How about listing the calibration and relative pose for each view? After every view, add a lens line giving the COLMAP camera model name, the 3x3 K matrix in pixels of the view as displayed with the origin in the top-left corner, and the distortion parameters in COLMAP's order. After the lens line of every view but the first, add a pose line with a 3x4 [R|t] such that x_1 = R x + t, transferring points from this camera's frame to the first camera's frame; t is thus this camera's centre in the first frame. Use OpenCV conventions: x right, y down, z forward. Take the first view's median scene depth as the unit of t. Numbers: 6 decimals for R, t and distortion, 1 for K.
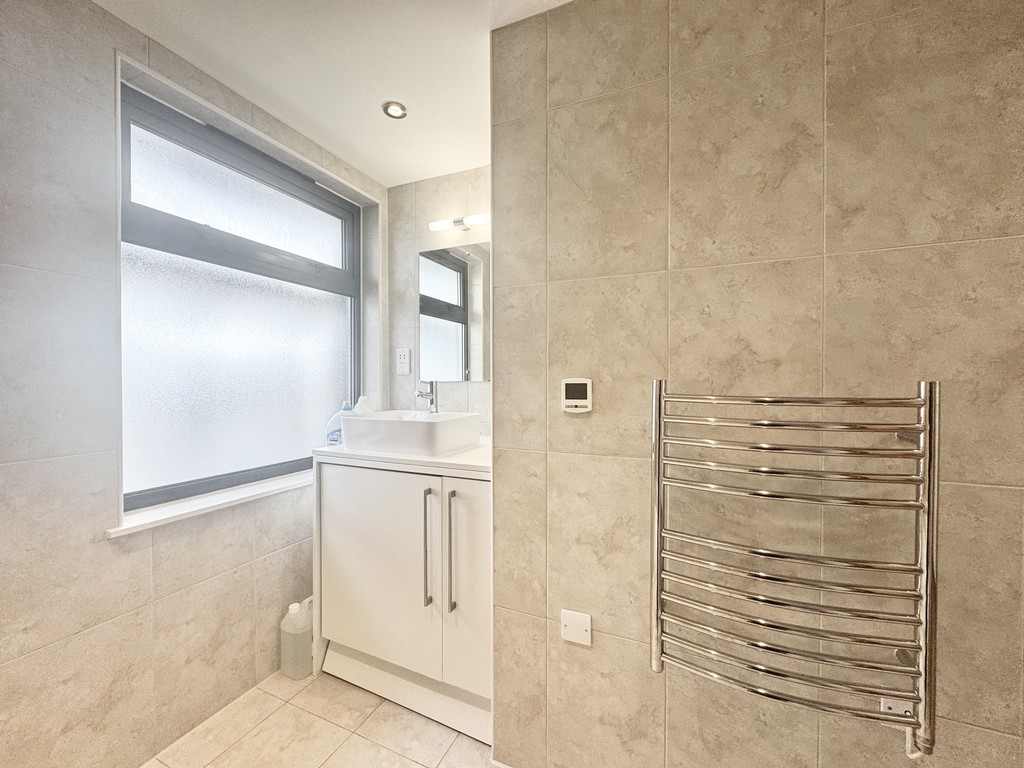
lens RADIAL K [[407.0, 0, 511.0], [0, 407.0, 383.8], [0, 0, 1]] dist [-0.001352, -0.000216]
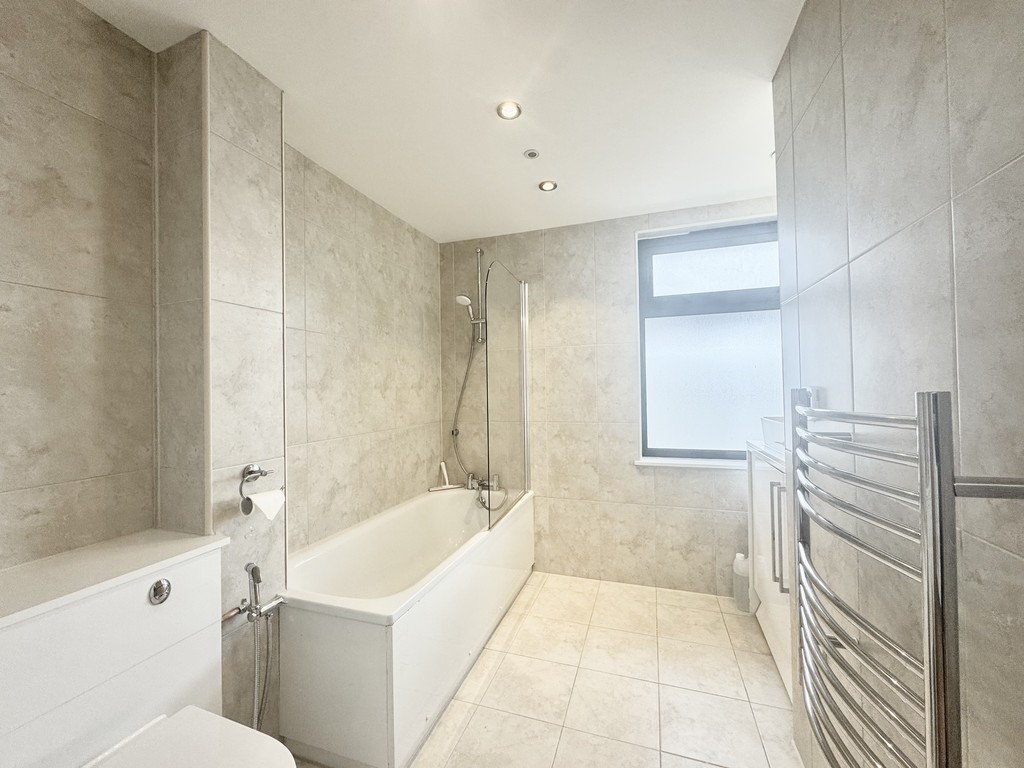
lens RADIAL K [[407.0, 0, 511.0], [0, 407.0, 383.8], [0, 0, 1]] dist [-0.001352, -0.000216]
pose [[0.096059, -0.011084, -0.995314, 0.903616], [0.007077, 0.999920, -0.010453, -0.017882], [0.995351, -0.006040, 0.096129, 0.138441]]
